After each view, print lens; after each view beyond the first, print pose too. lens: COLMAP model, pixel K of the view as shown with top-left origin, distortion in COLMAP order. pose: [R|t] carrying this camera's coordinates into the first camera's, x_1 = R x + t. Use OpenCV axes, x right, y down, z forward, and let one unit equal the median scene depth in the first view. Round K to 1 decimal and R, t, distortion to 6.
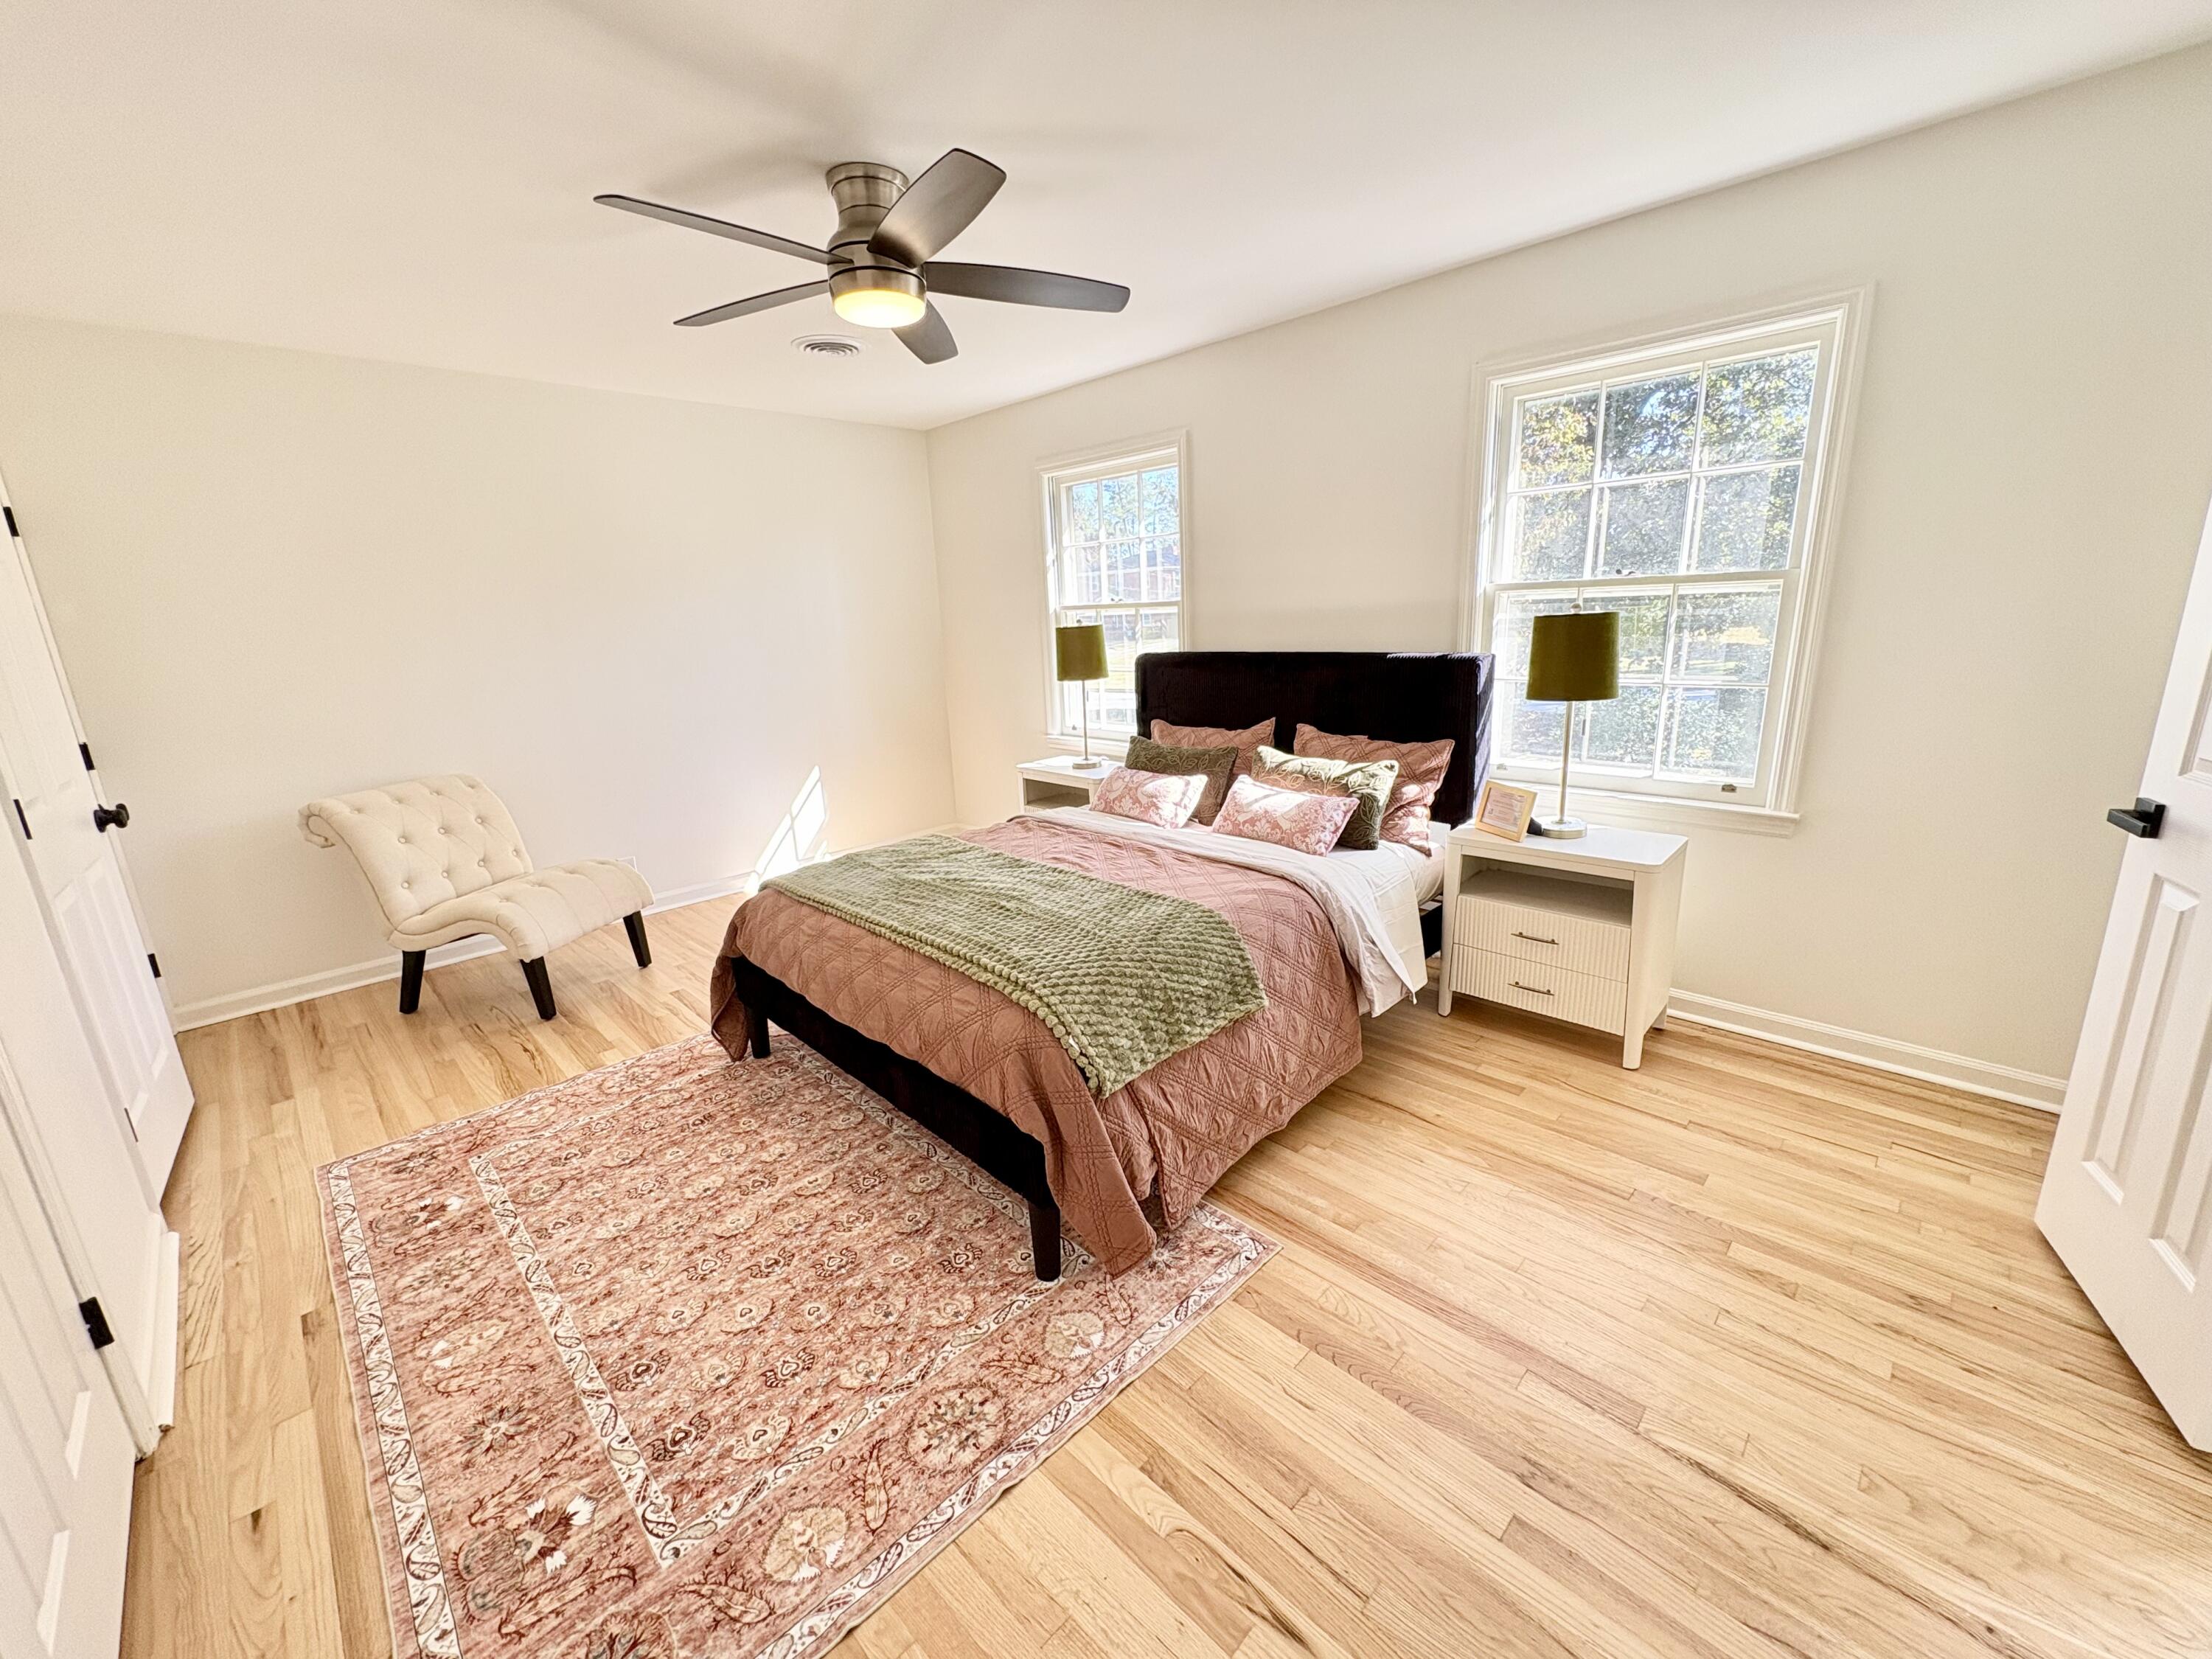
lens RADIAL K [[884.9, 0, 1106.3], [0, 884.9, 831.9], [0, 0, 1]] dist [0.010768, -0.000311]
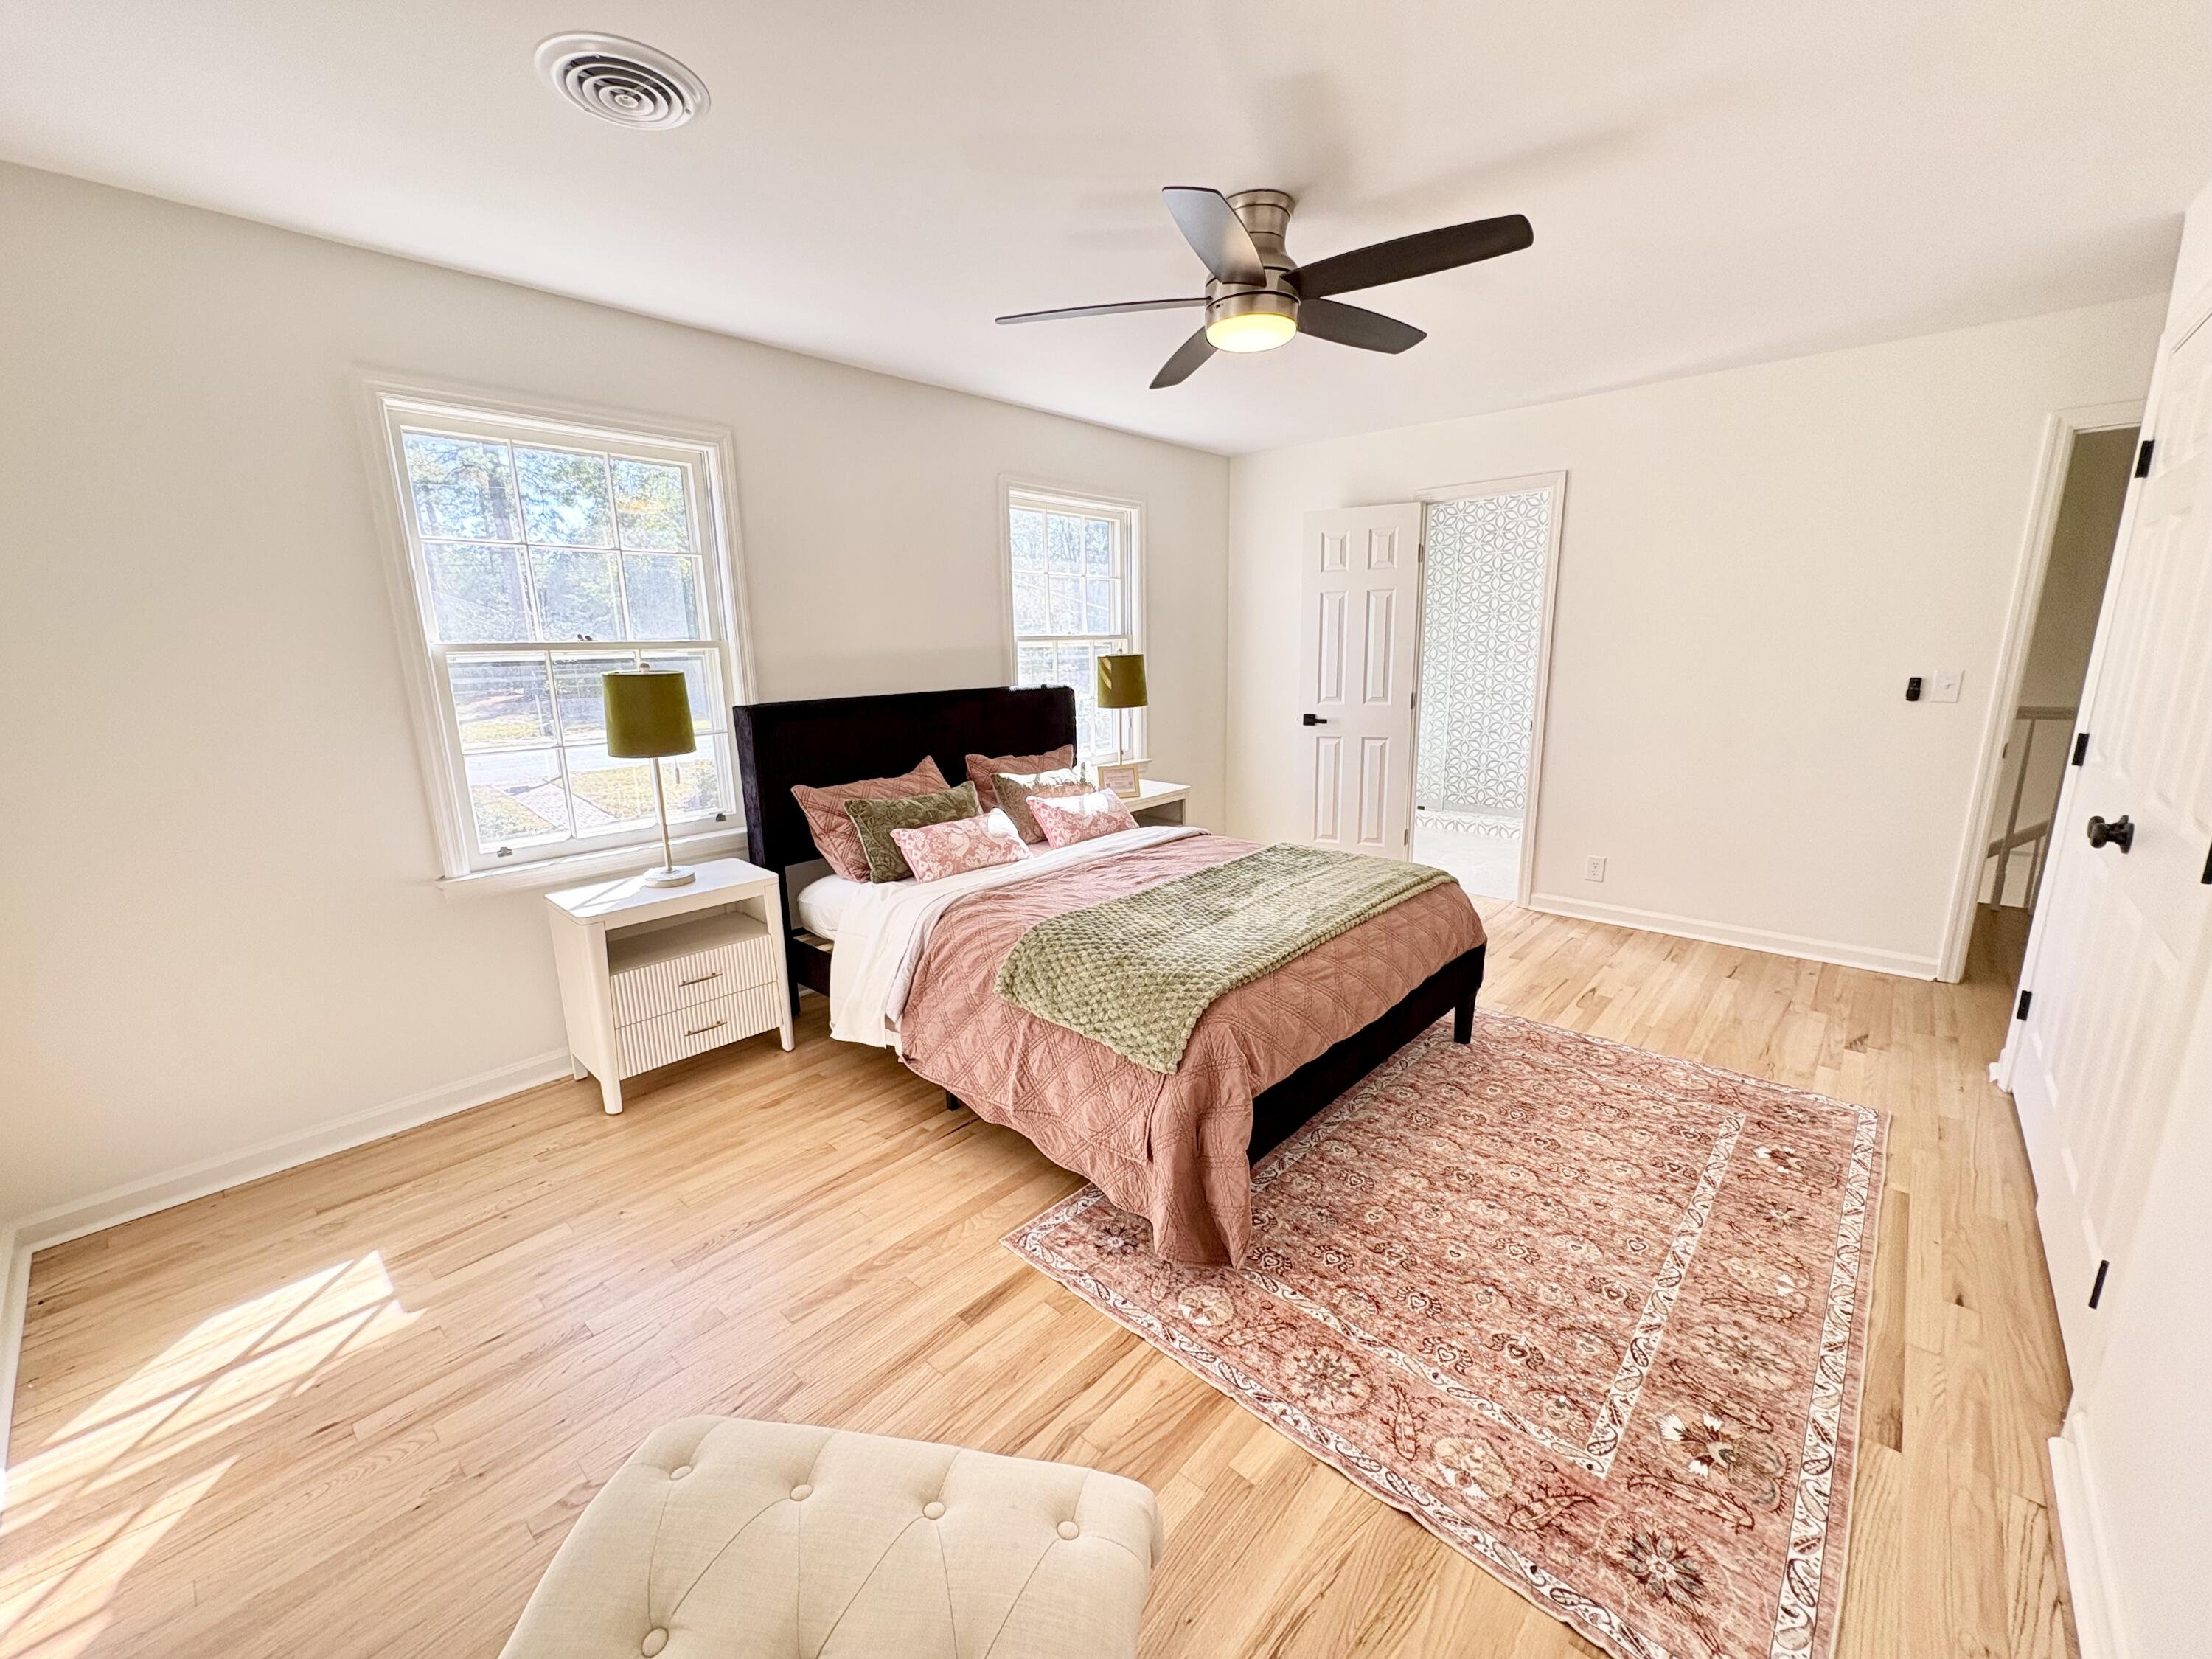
lens RADIAL K [[884.9, 0, 1106.8], [0, 884.9, 830.3], [0, 0, 1]] dist [0.010768, -0.000311]
pose [[-0.059606, -0.167438, 0.984079, -1.461682], [0.264055, 0.948071, 0.177305, -0.303109], [-0.962664, 0.270420, -0.012298, 1.451863]]
